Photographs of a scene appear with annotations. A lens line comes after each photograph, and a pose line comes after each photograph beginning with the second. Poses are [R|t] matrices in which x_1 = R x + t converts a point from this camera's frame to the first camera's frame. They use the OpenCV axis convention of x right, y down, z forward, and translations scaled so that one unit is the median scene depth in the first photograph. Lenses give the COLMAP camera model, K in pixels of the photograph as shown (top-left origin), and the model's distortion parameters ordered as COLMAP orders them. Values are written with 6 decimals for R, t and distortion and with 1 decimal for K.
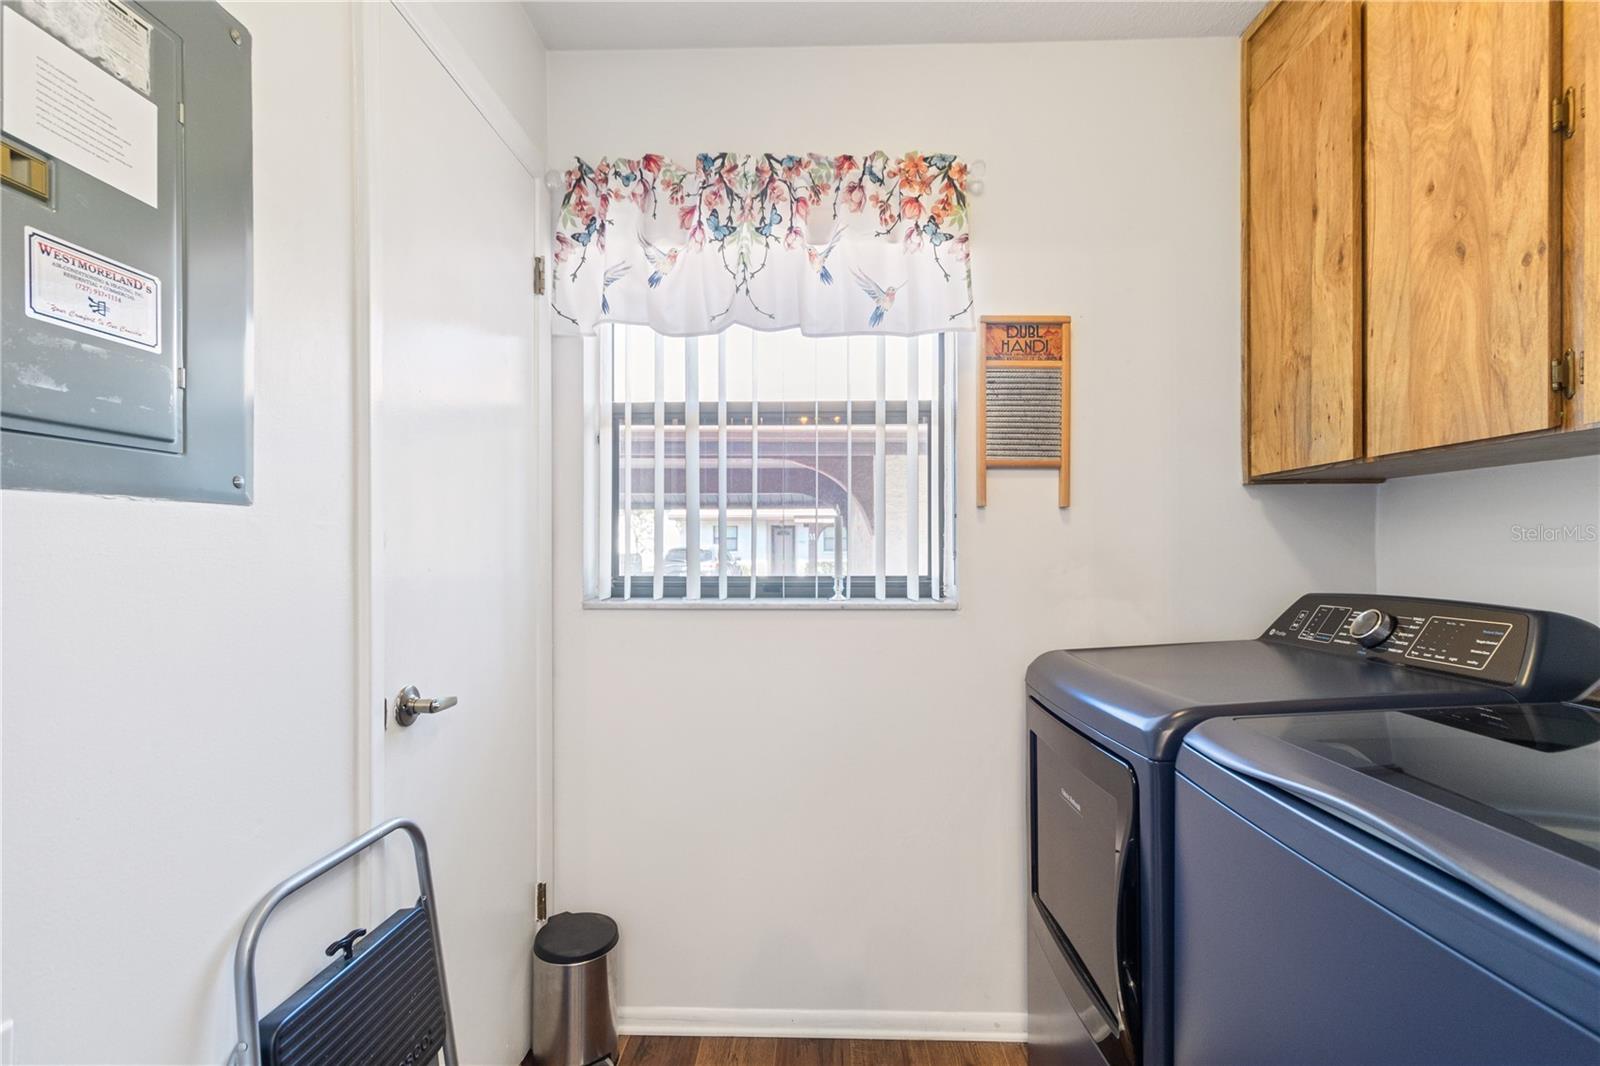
lens RADIAL K [[738.9, 0, 804.1], [0, 738.9, 541.8], [0, 0, 1]] dist [0.000824, 0.000742]
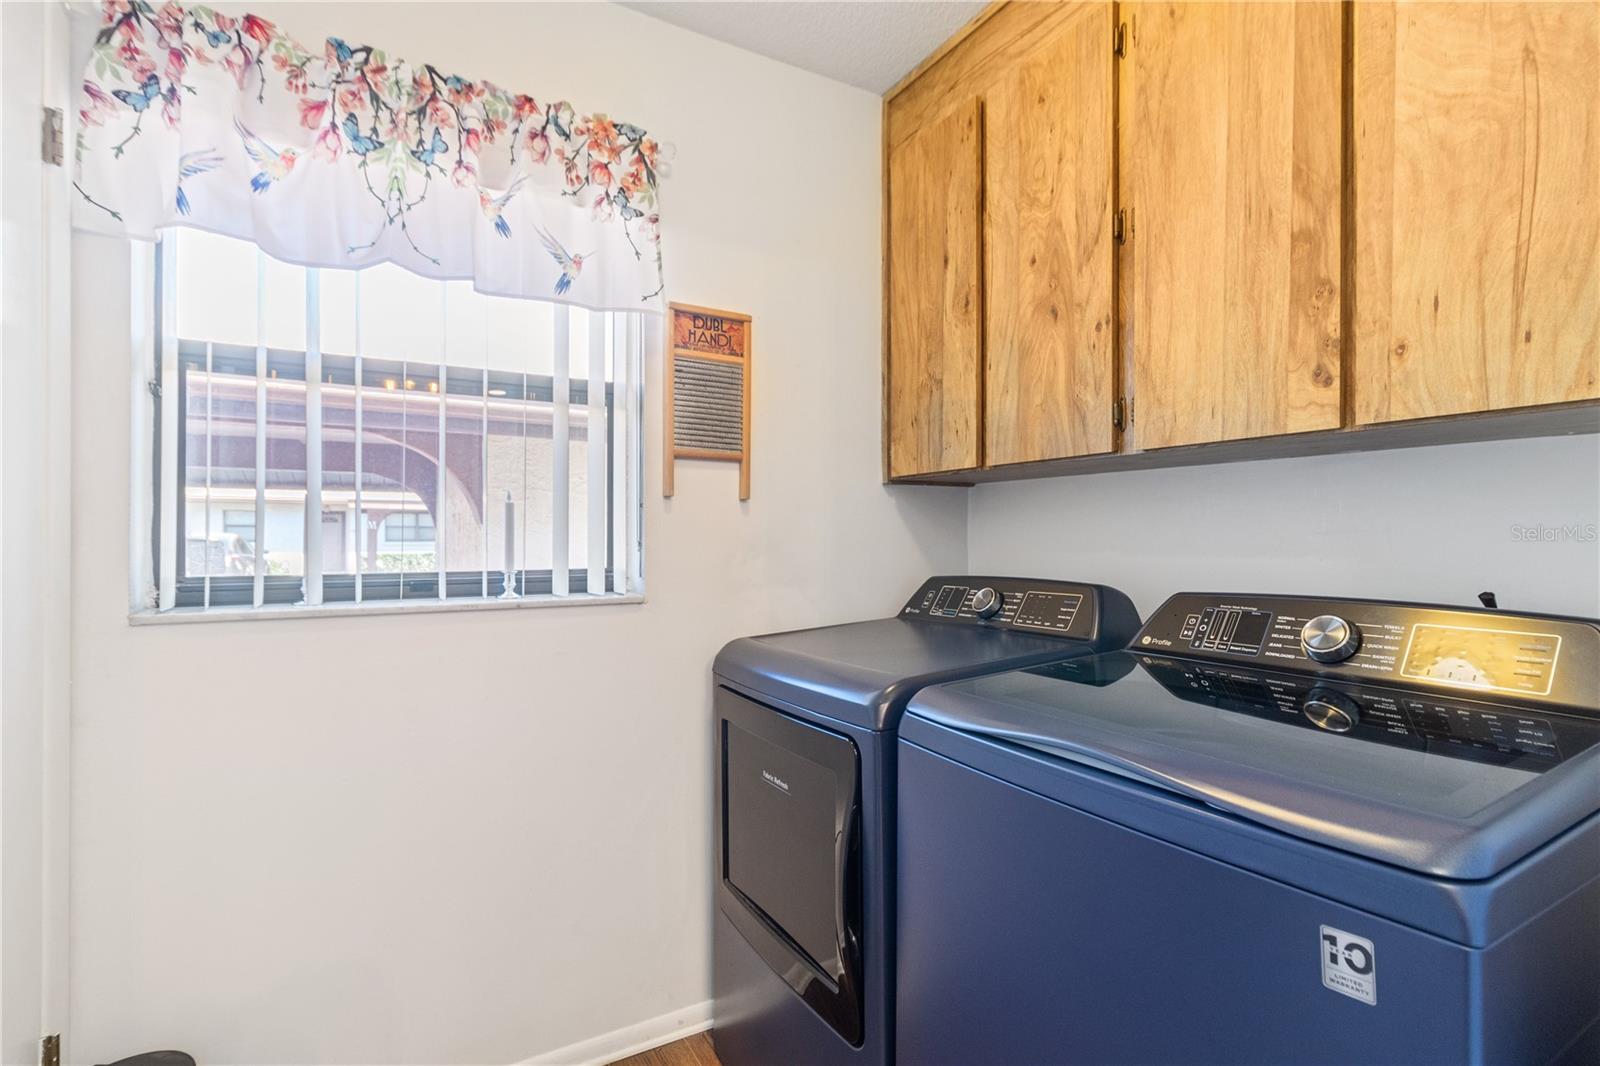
lens RADIAL K [[752.5, 0, 800.0], [0, 752.5, 533.0], [0, 0, 1]] dist [0.000730, 0.000081]
pose [[0.857559, 0.003783, 0.514371, -0.135062], [-0.004041, 0.999992, -0.000618, 0.000583], [-0.514369, -0.001549, 0.857568, 0.061506]]
